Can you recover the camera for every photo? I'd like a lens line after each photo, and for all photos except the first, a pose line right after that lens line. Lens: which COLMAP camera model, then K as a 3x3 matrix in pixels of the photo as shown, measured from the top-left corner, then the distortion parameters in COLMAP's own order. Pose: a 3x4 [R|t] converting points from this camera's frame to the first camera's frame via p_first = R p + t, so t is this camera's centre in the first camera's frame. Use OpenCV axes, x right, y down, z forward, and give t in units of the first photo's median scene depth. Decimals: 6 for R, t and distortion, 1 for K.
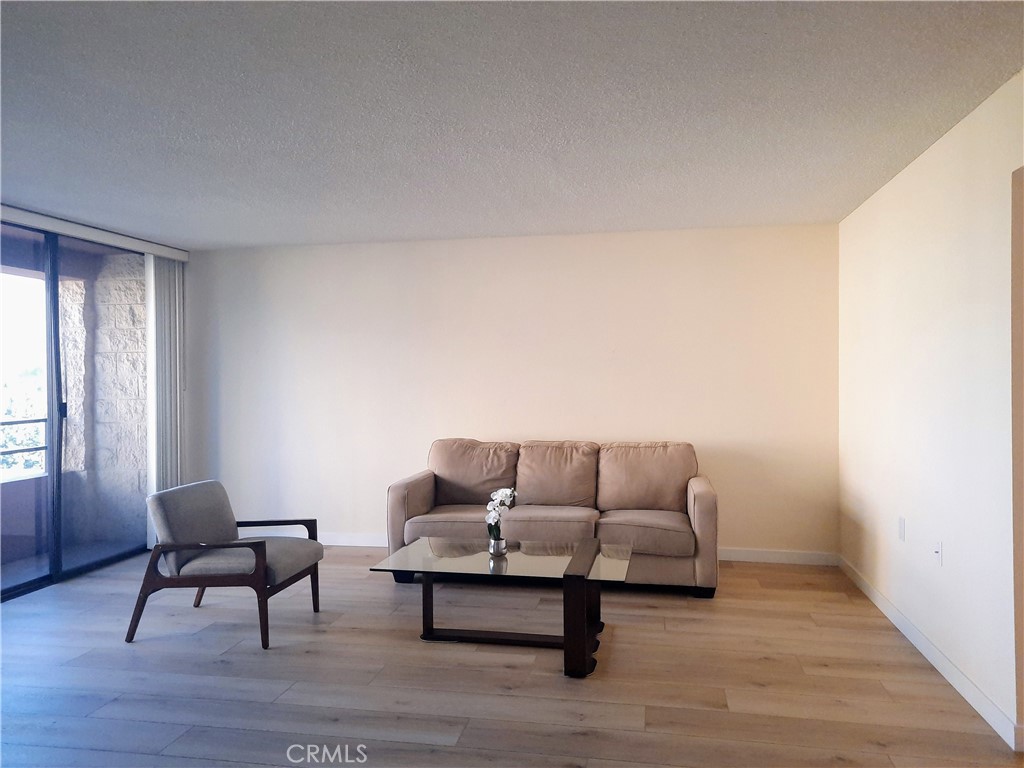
lens RADIAL K [[759.0, 0, 512.0], [0, 759.0, 384.0], [0, 0, 1]] dist [0.121754, -0.059371]
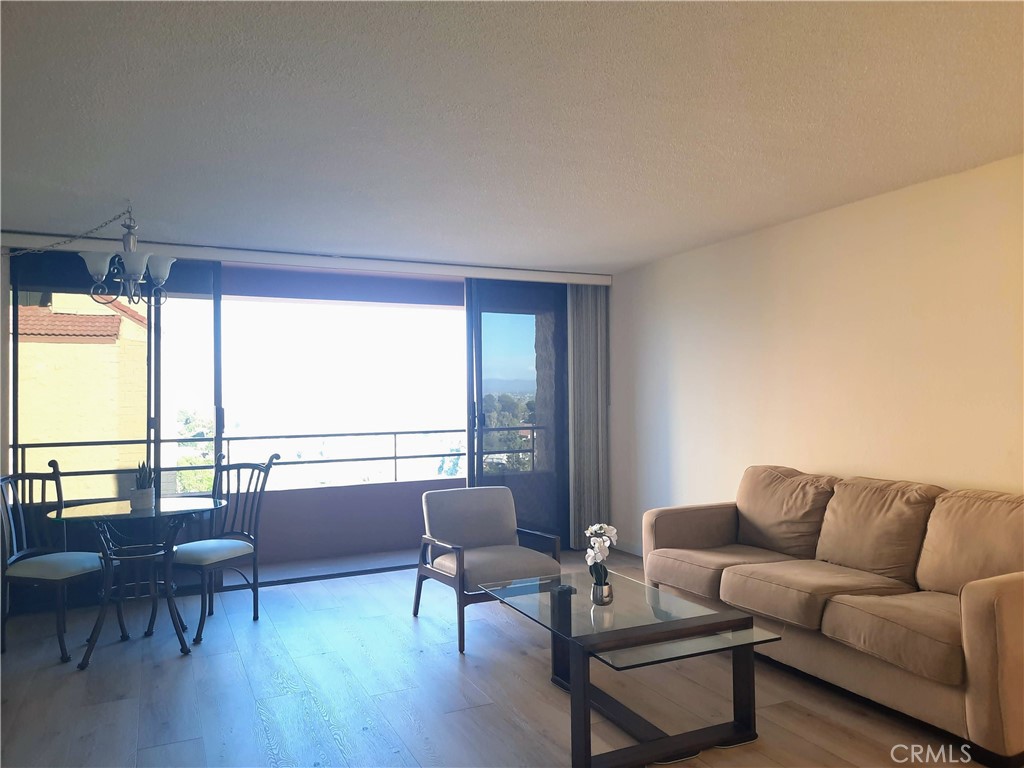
lens RADIAL K [[759.0, 0, 512.0], [0, 759.0, 384.0], [0, 0, 1]] dist [0.121754, -0.059371]
pose [[0.643459, -0.011698, -0.765391, 0.396860], [-0.003035, 0.999836, -0.017834, -0.000030], [0.765475, 0.013798, 0.643318, 0.270710]]
